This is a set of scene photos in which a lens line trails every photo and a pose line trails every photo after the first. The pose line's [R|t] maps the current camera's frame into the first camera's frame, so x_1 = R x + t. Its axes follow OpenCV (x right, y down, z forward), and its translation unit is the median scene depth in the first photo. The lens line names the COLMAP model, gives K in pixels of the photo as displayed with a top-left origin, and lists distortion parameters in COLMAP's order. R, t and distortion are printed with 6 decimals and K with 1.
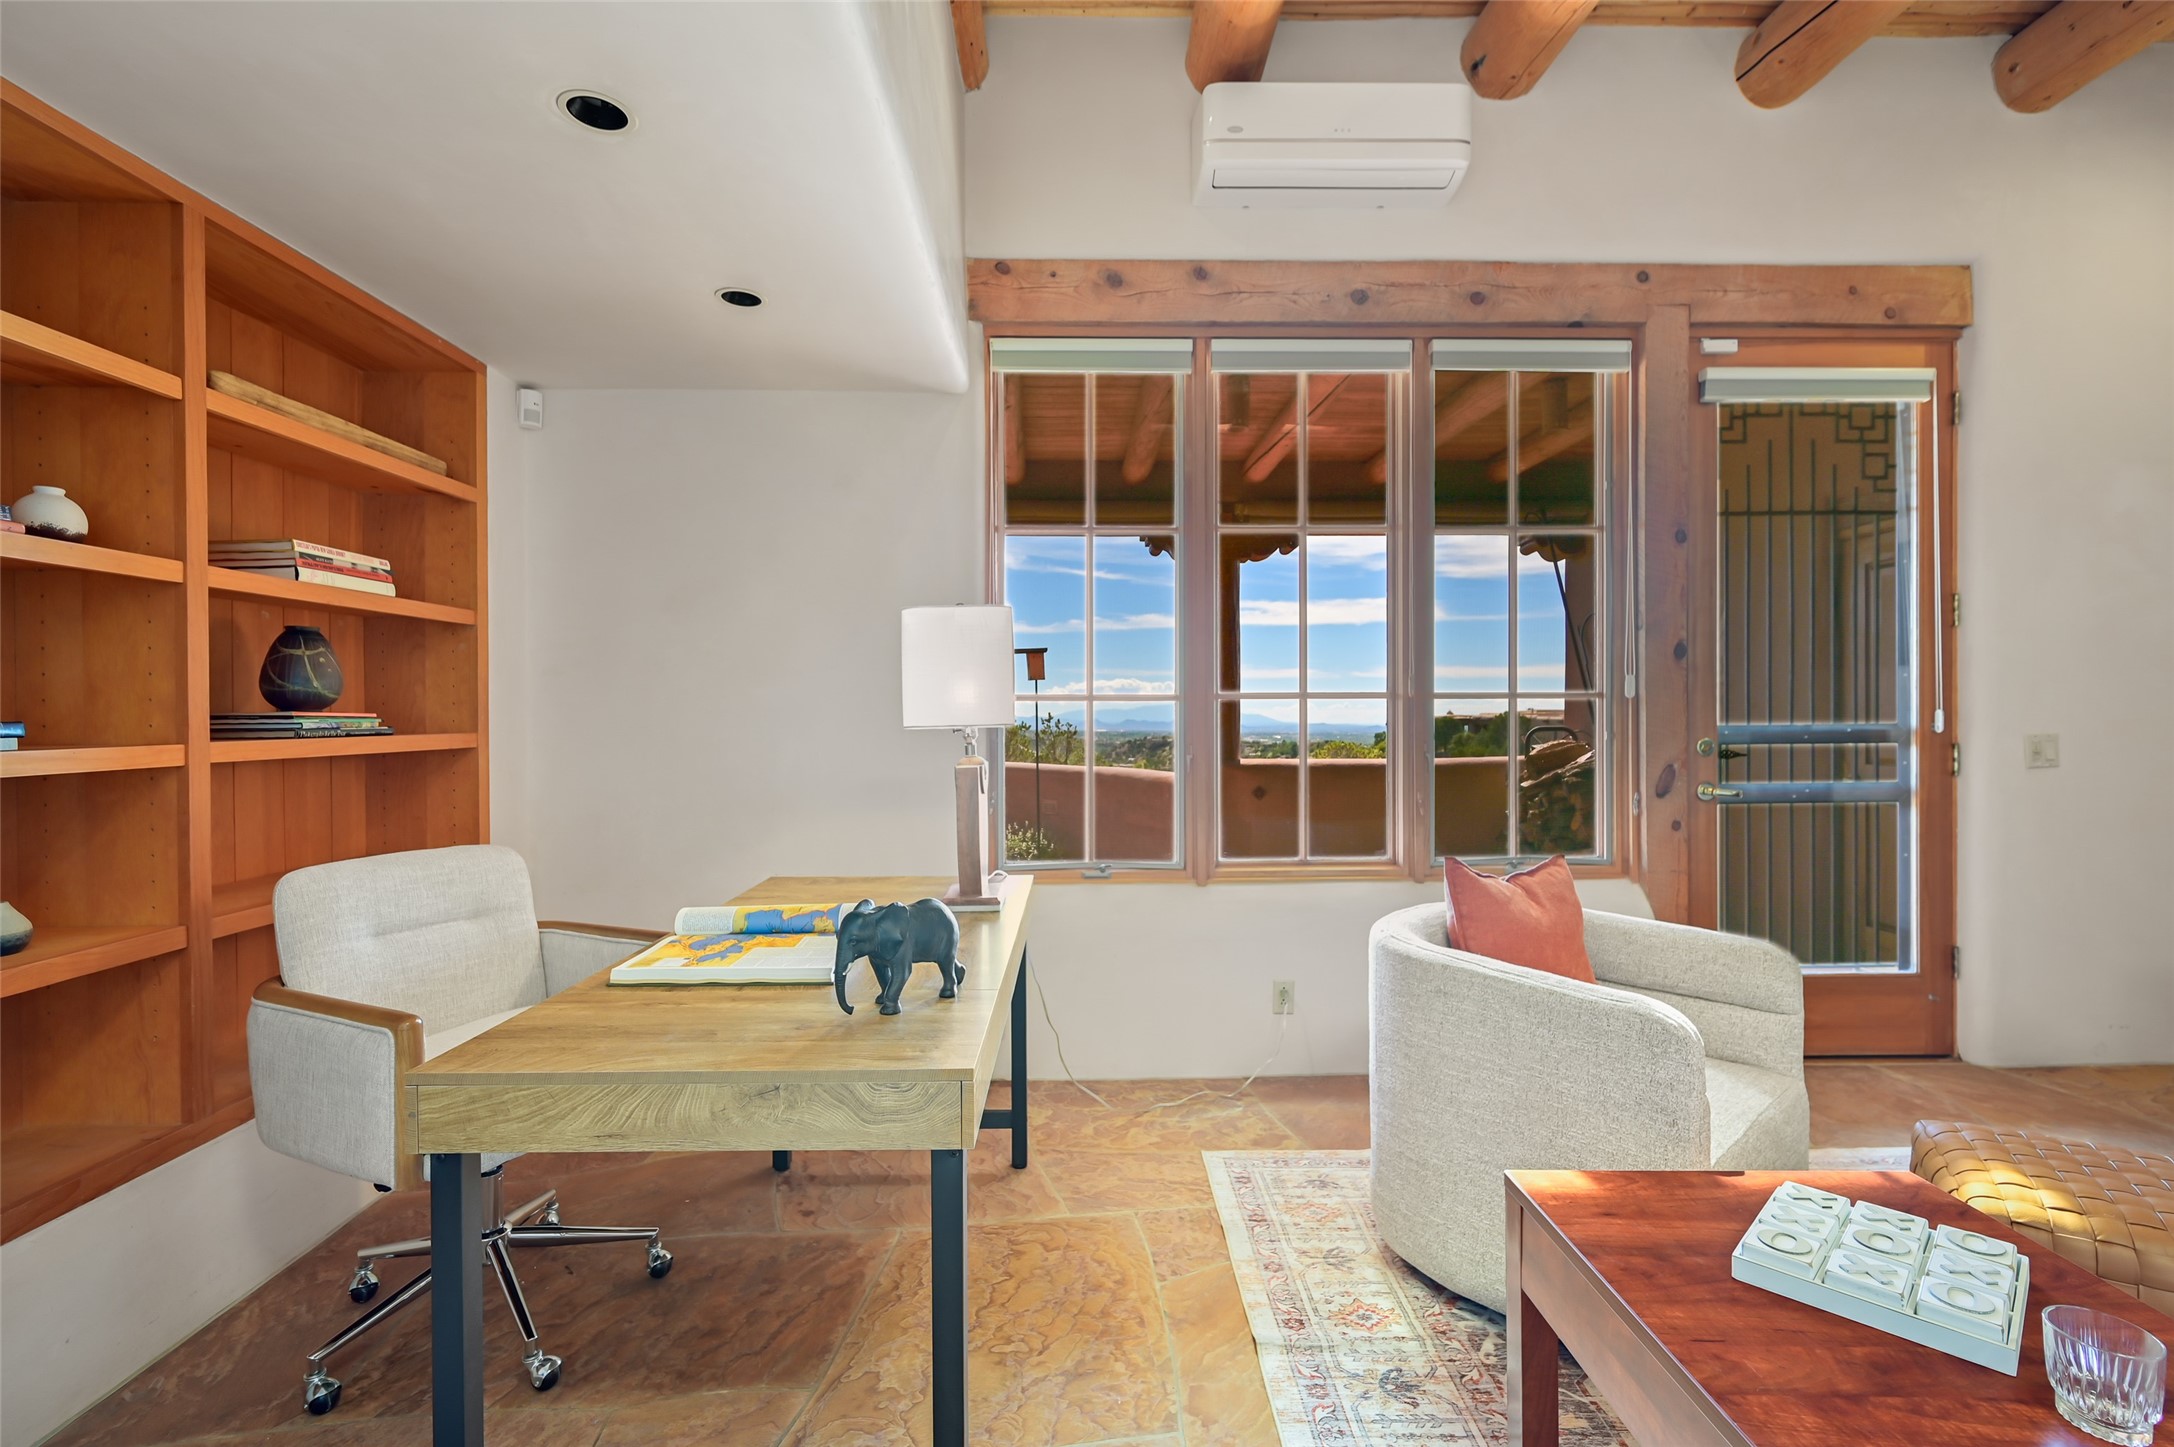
lens RADIAL K [[984.0, 0, 1091.3], [0, 984.0, 725.7], [0, 0, 1]] dist [-0.009161, 0.000099]
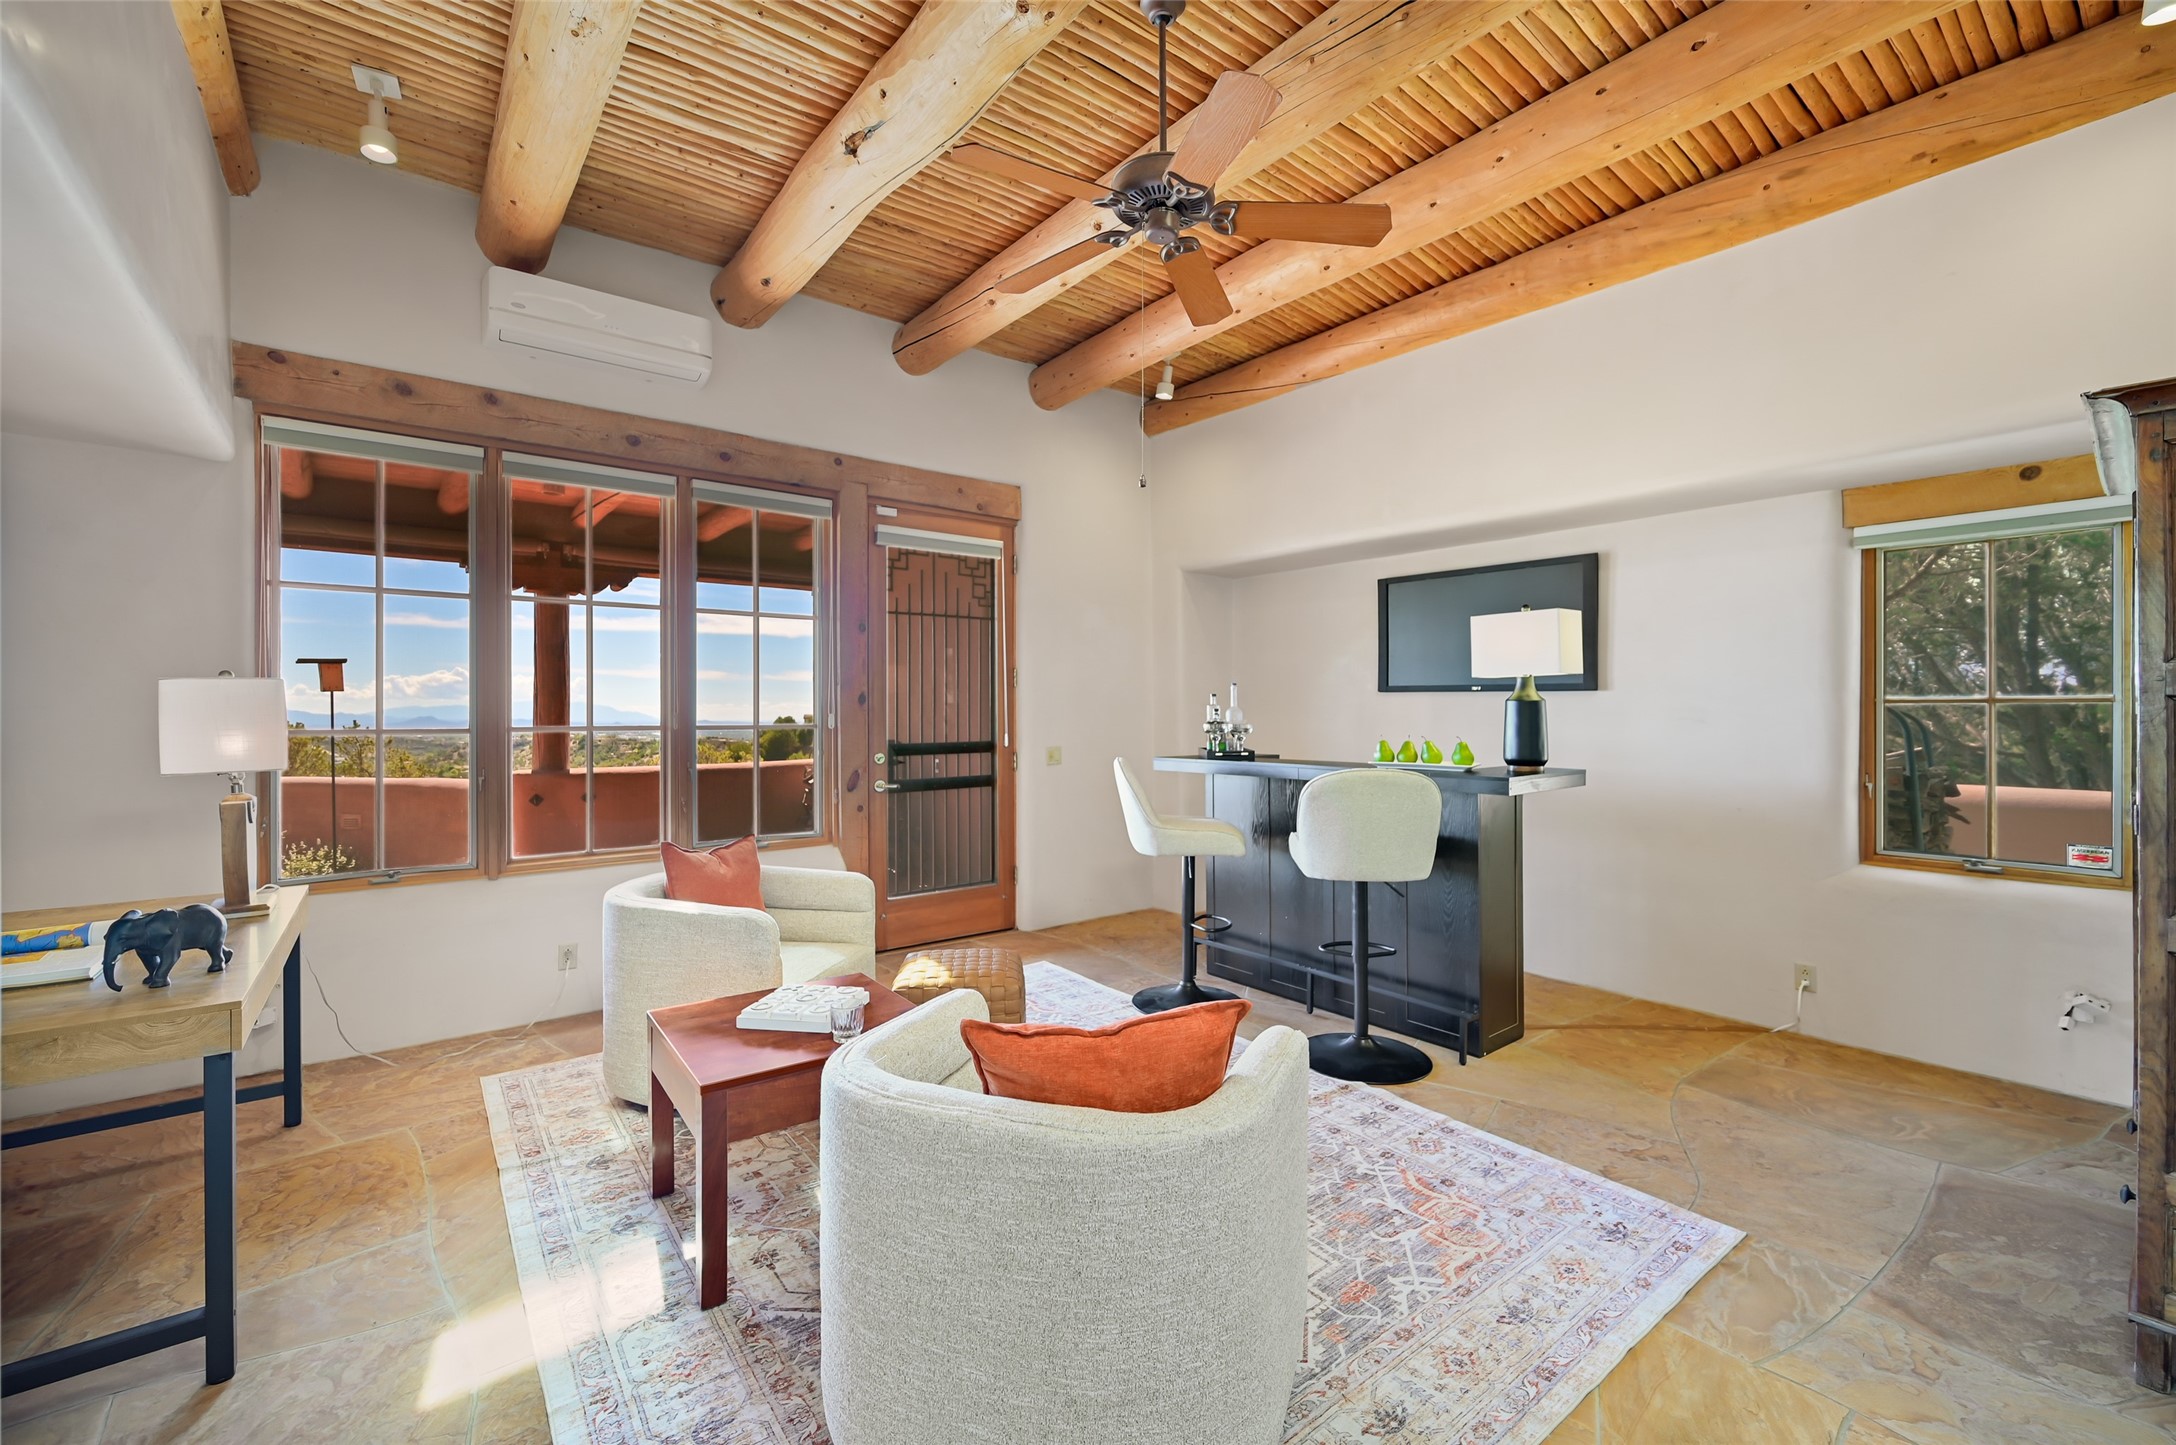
lens RADIAL K [[881.3, 0, 1128.0], [0, 881.3, 716.9], [0, 0, 1]] dist [-0.003170, 0.000856]
pose [[0.782418, 0.000492, 0.622753, 0.047412], [0.001992, 0.999993, -0.003291, -0.043637], [-0.622750, 0.003816, 0.782412, -0.410021]]
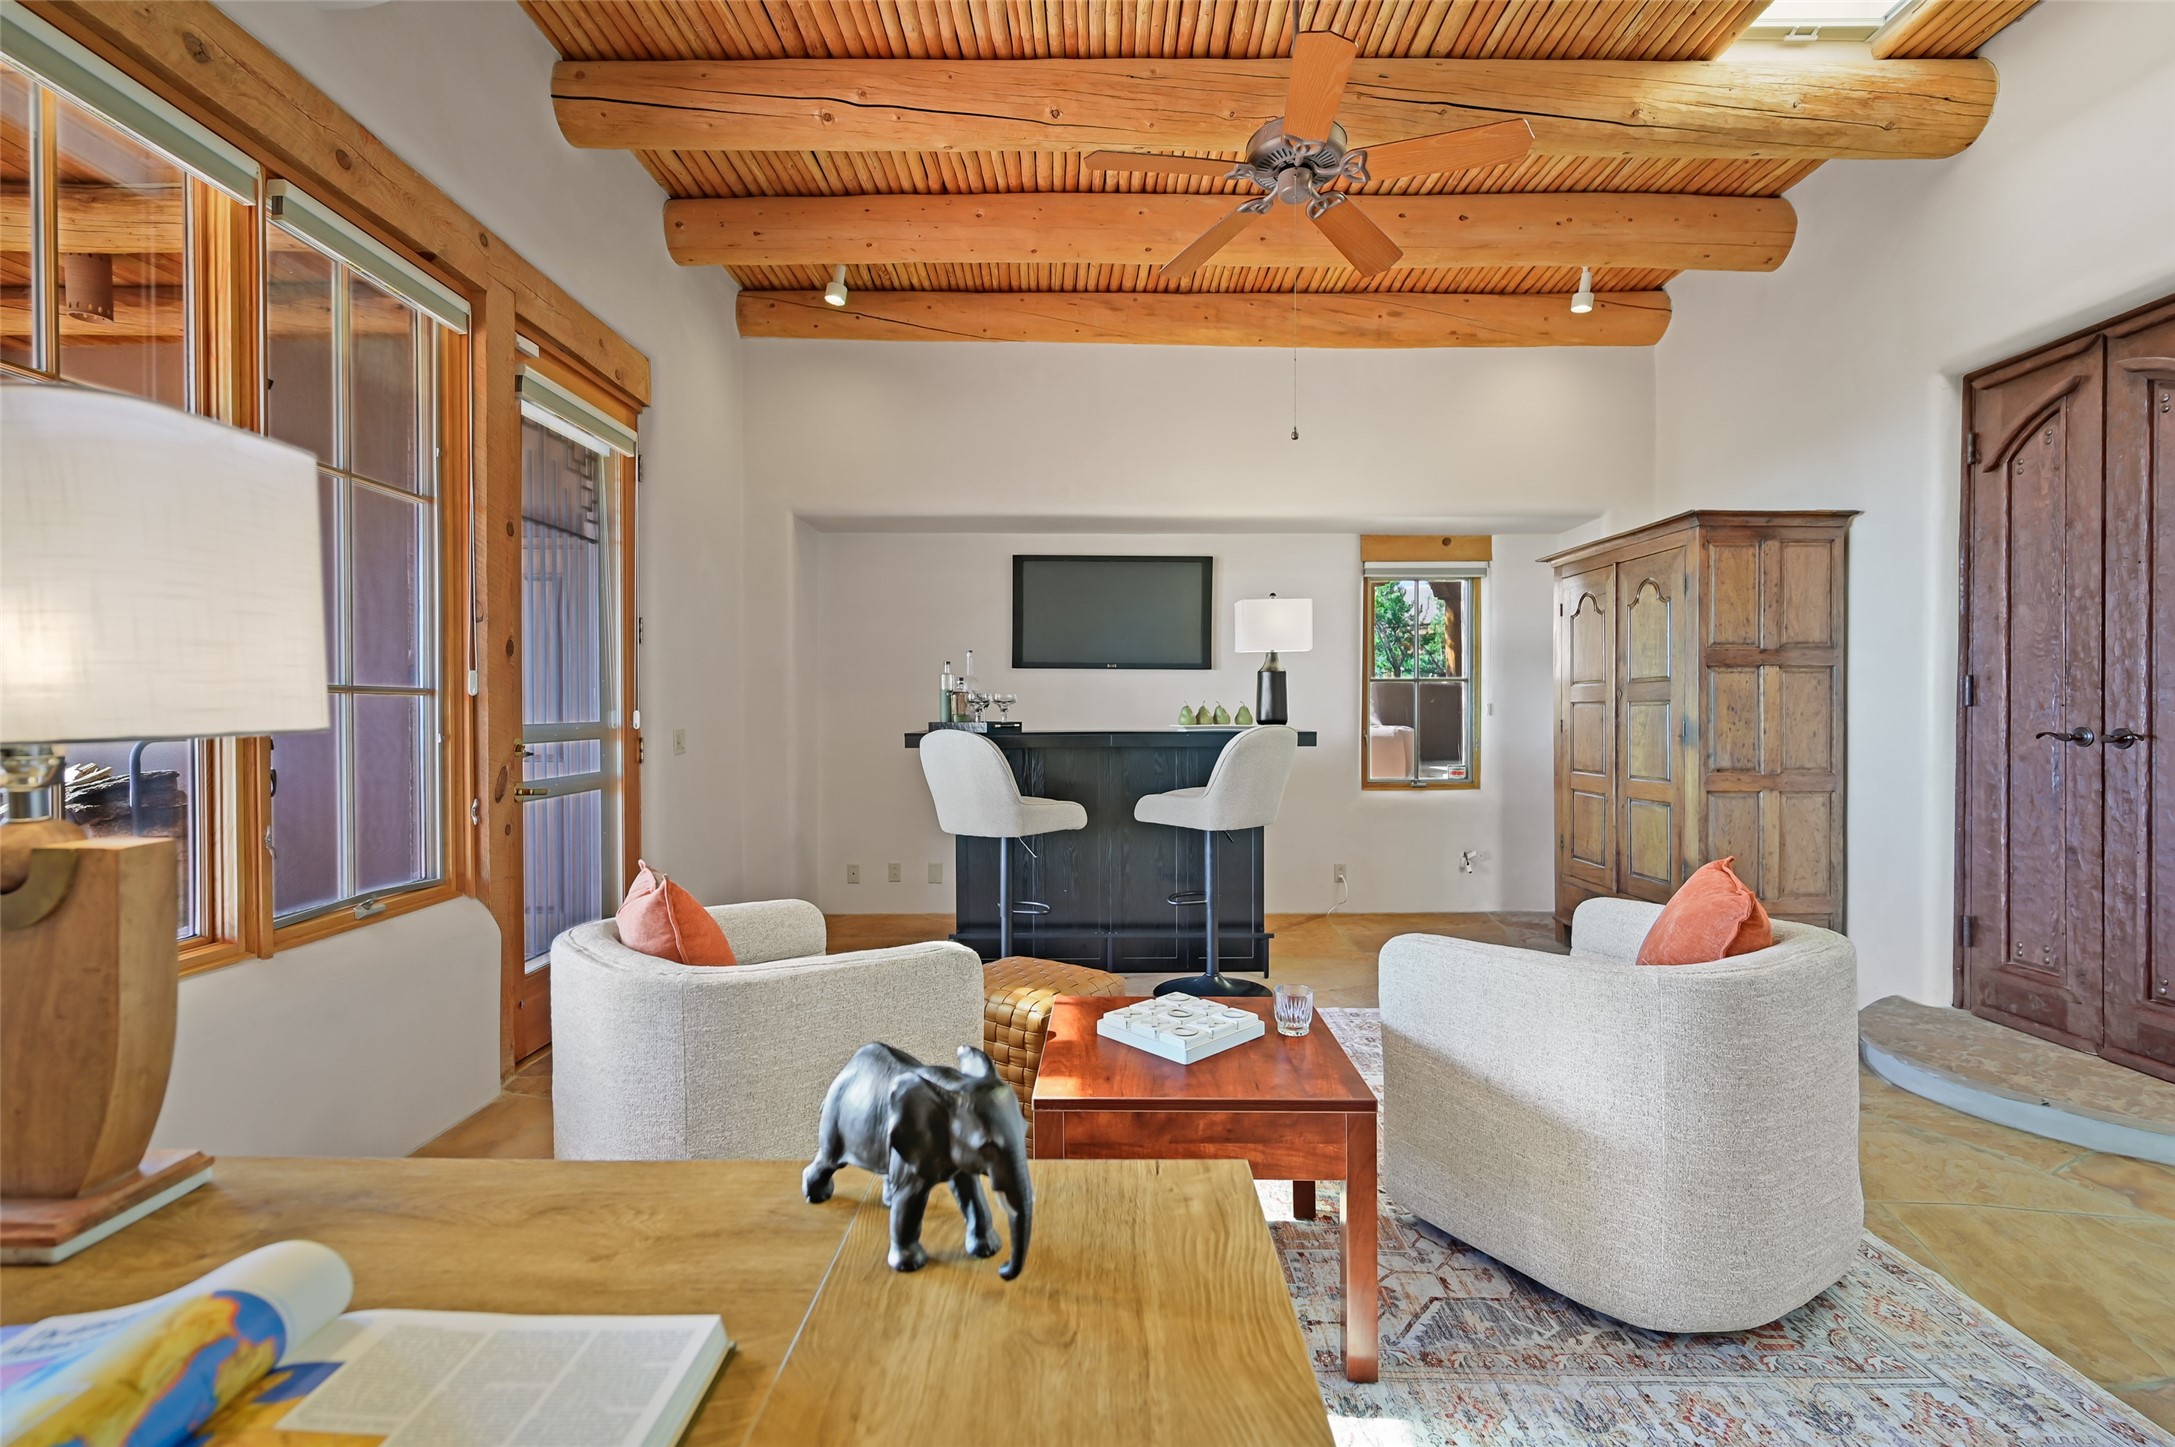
lens RADIAL K [[947.6, 0, 1103.0], [0, 947.6, 720.0], [0, 0, 1]] dist [-0.001257, 0.000700]
pose [[0.003923, -0.004014, 0.999984, -0.339879], [0.016039, 0.999864, 0.003951, -0.000339], [-0.999864, 0.016023, 0.003987, 0.434158]]
